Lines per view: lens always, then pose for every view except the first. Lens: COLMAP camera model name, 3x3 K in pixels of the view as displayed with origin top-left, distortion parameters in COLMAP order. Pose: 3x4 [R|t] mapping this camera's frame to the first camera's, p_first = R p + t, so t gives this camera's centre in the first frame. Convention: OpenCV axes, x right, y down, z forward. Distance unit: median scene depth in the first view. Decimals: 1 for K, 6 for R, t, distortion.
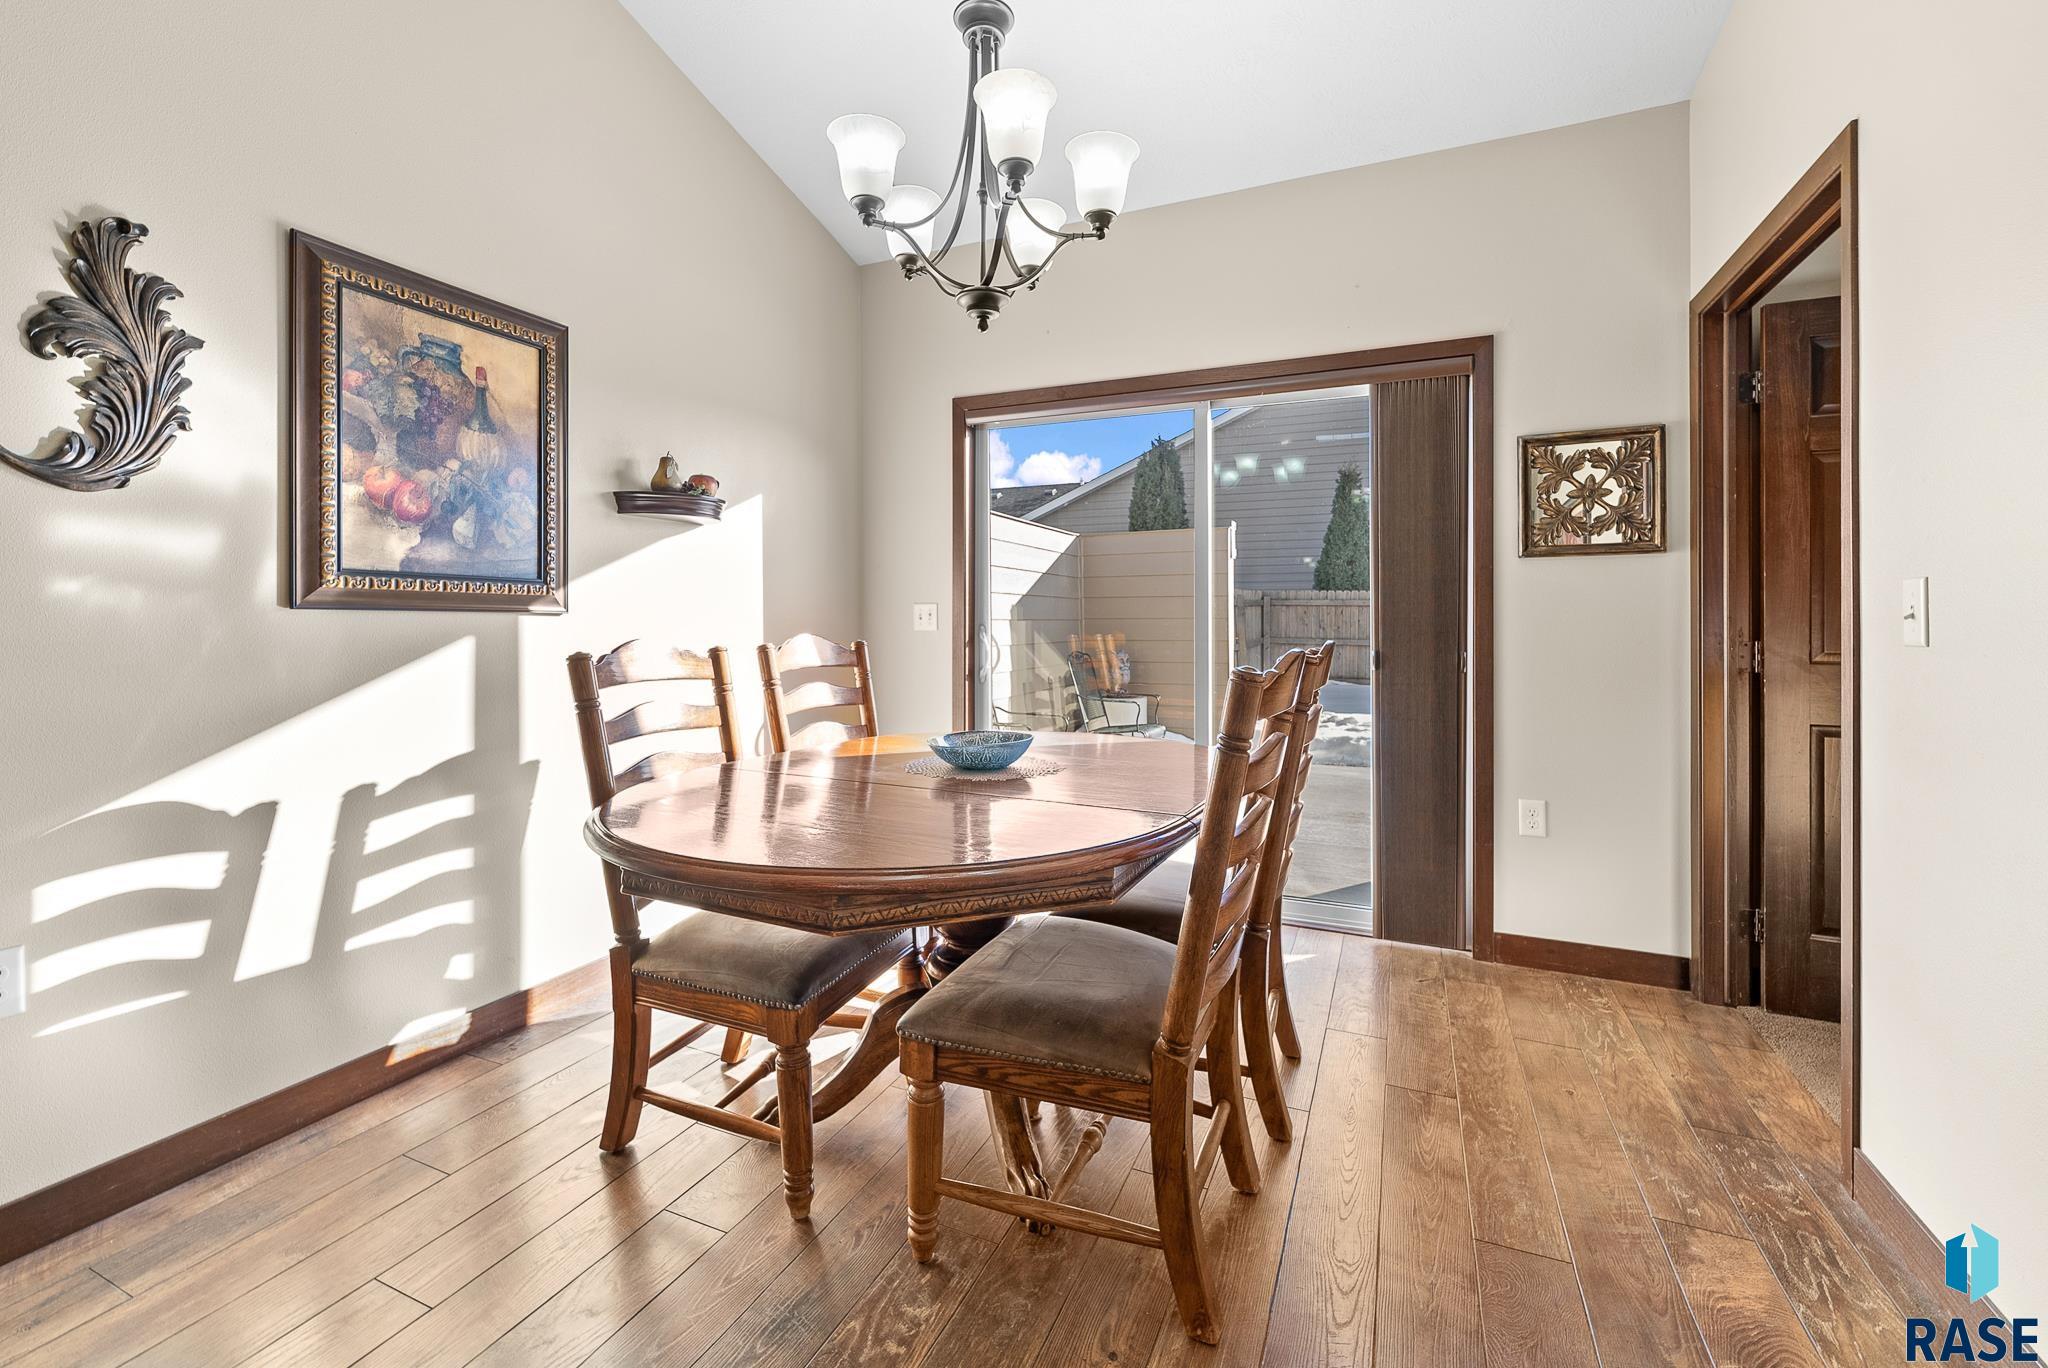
lens RADIAL K [[851.5, 0, 1025.7], [0, 851.5, 611.2], [0, 0, 1]] dist [0.002269, -0.000237]
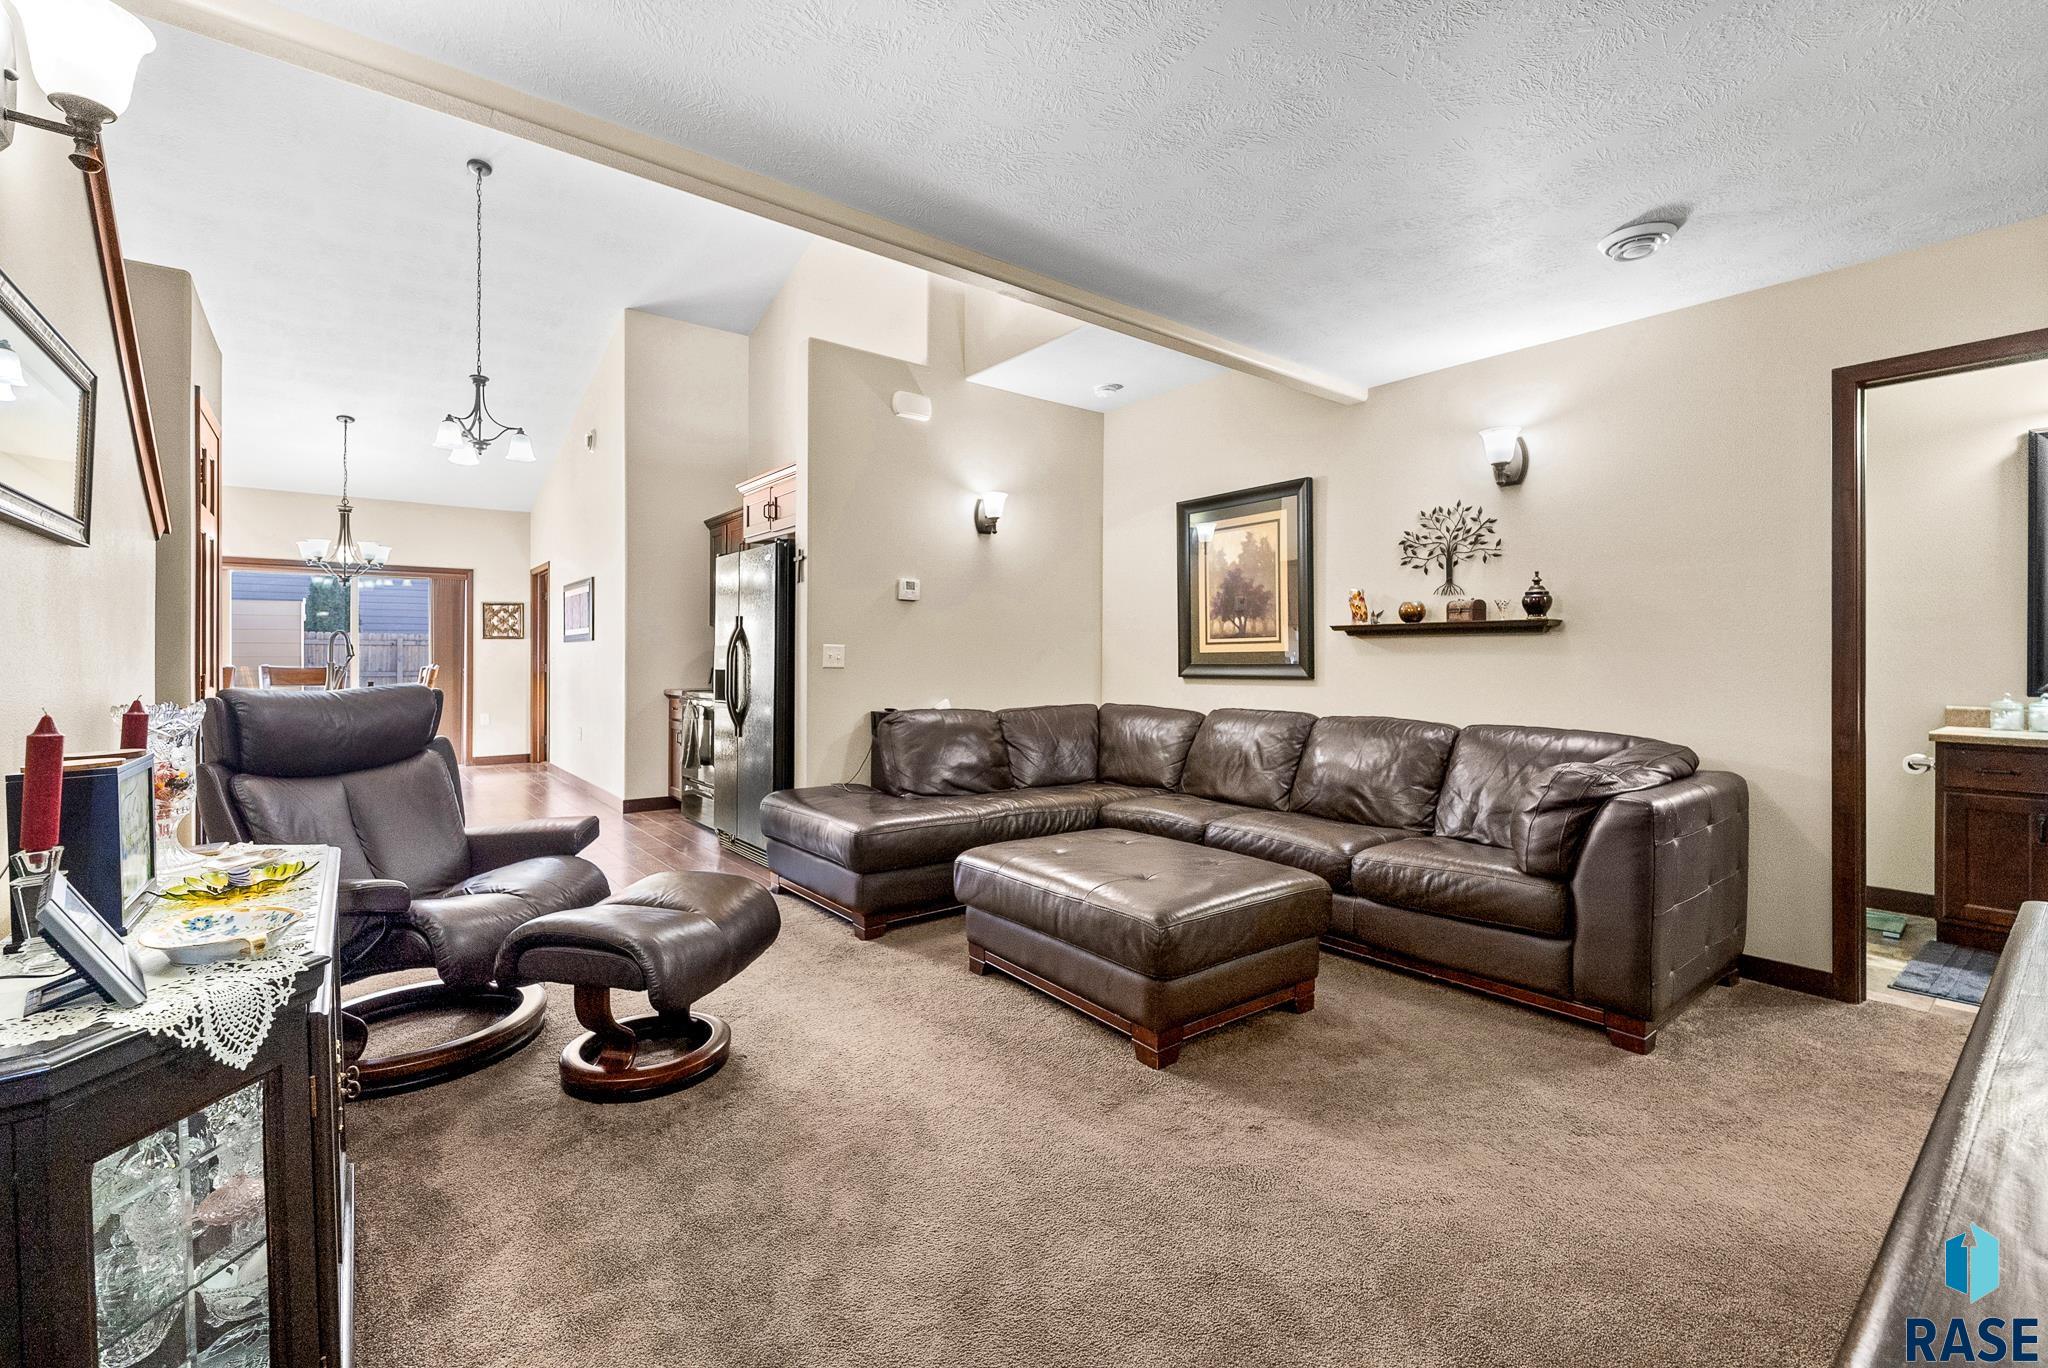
lens RADIAL K [[851.5, 0, 1013.4], [0, 851.5, 657.7], [0, 0, 1]] dist [0.002269, -0.000237]
pose [[0.470104, -0.002116, 0.882608, -1.330978], [-0.007554, 0.999951, 0.006421, -0.029800], [-0.882579, -0.009685, 0.470065, -2.311069]]
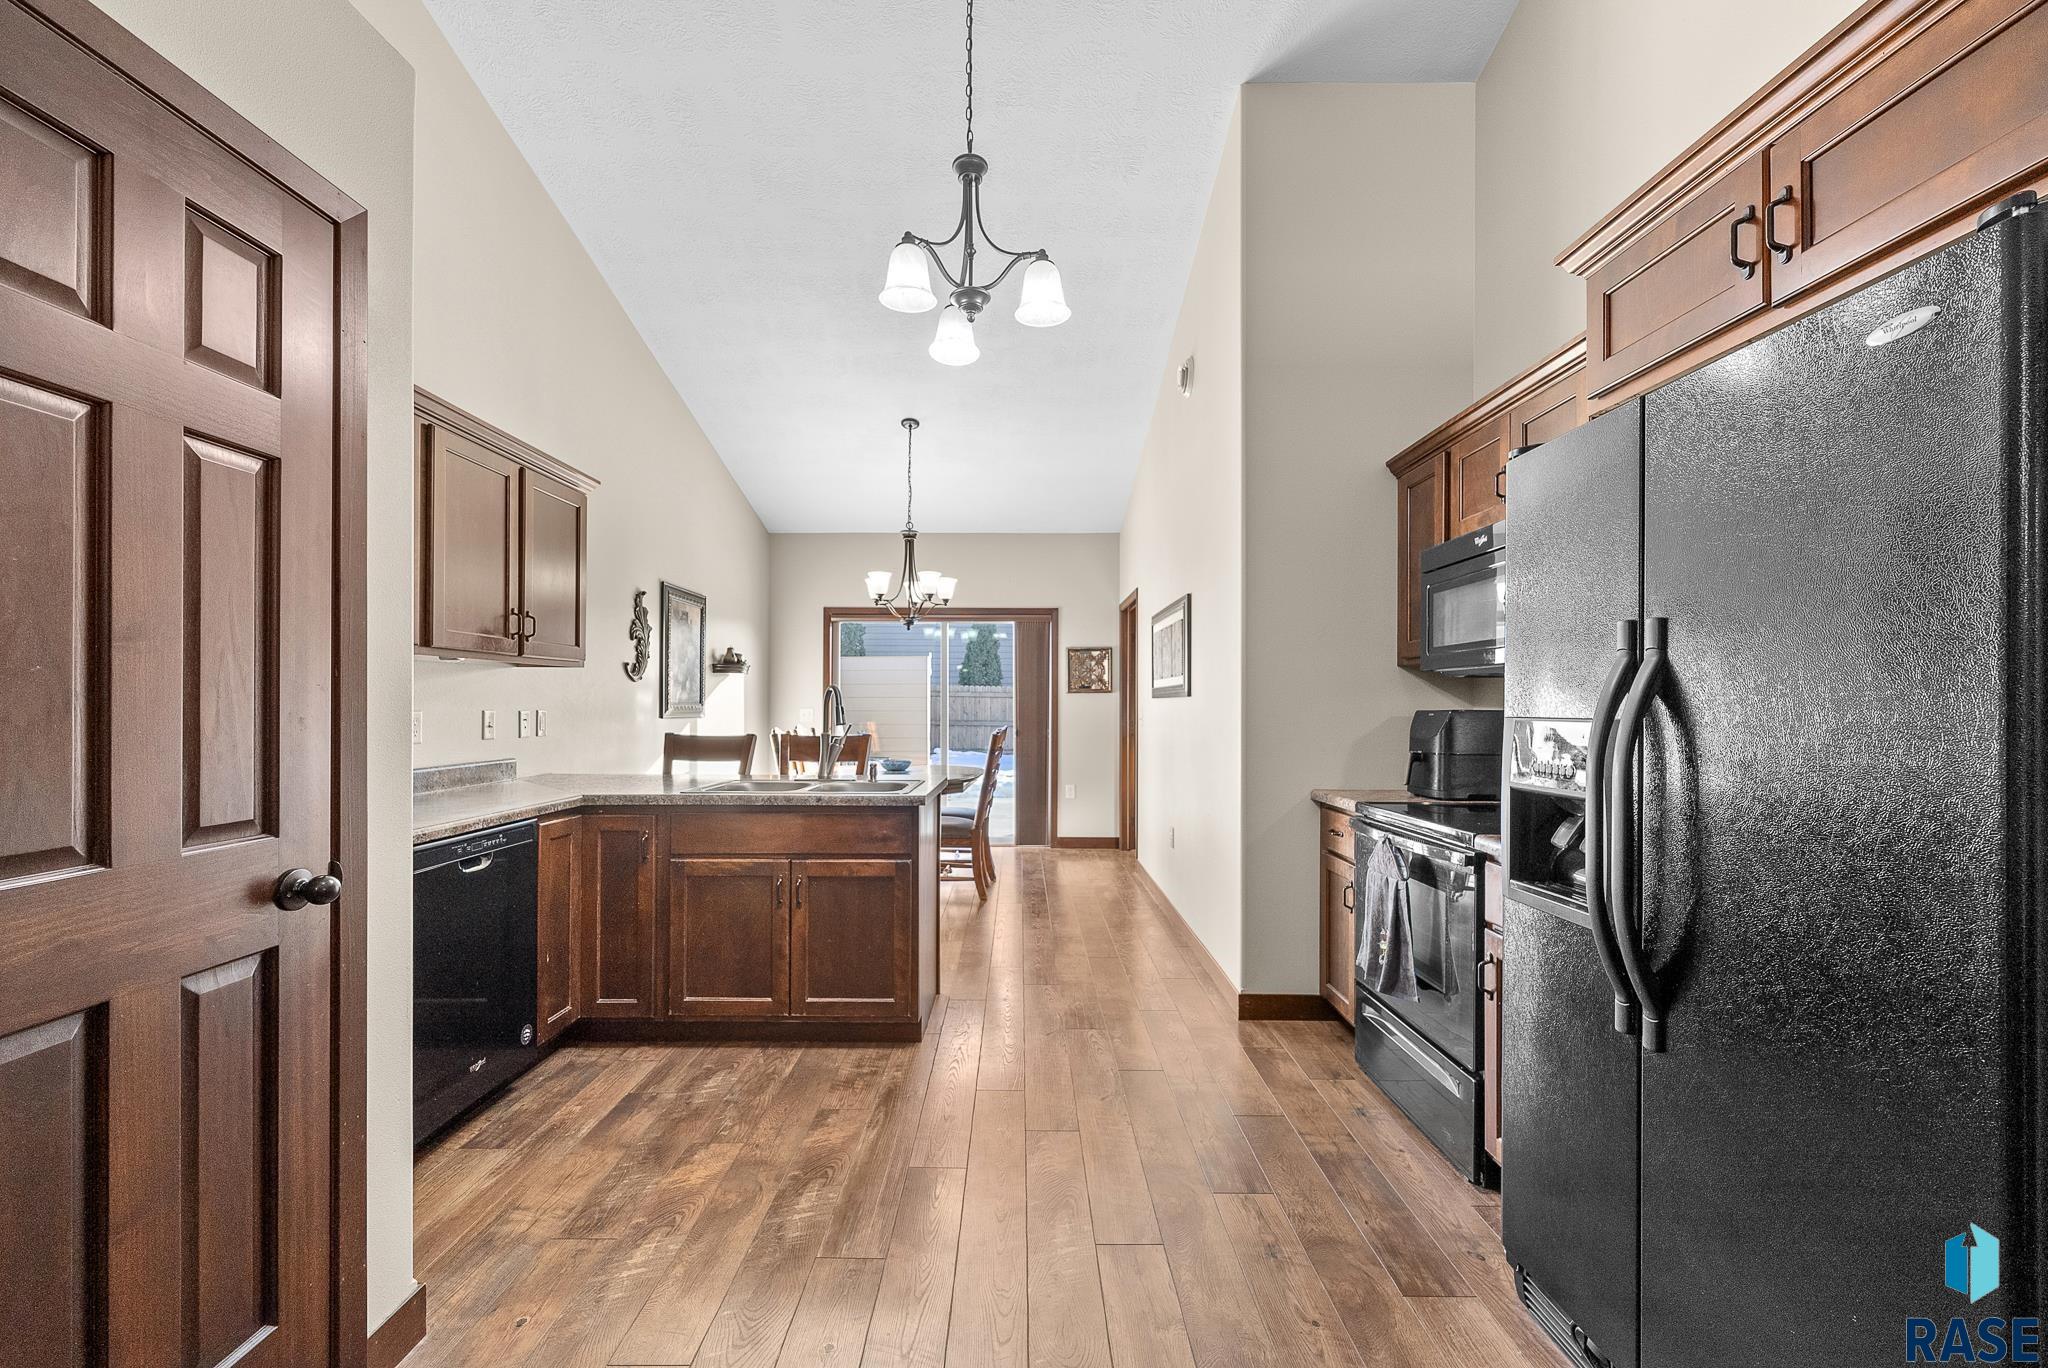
lens RADIAL K [[851.5, 0, 1018.5], [0, 851.5, 697.4], [0, 0, 1]] dist [0.002269, -0.000237]
pose [[0.913584, 0.003396, 0.406636, -0.632351], [-0.004131, 0.999991, 0.000931, -0.052782], [-0.406629, -0.002530, 0.913590, -1.355998]]
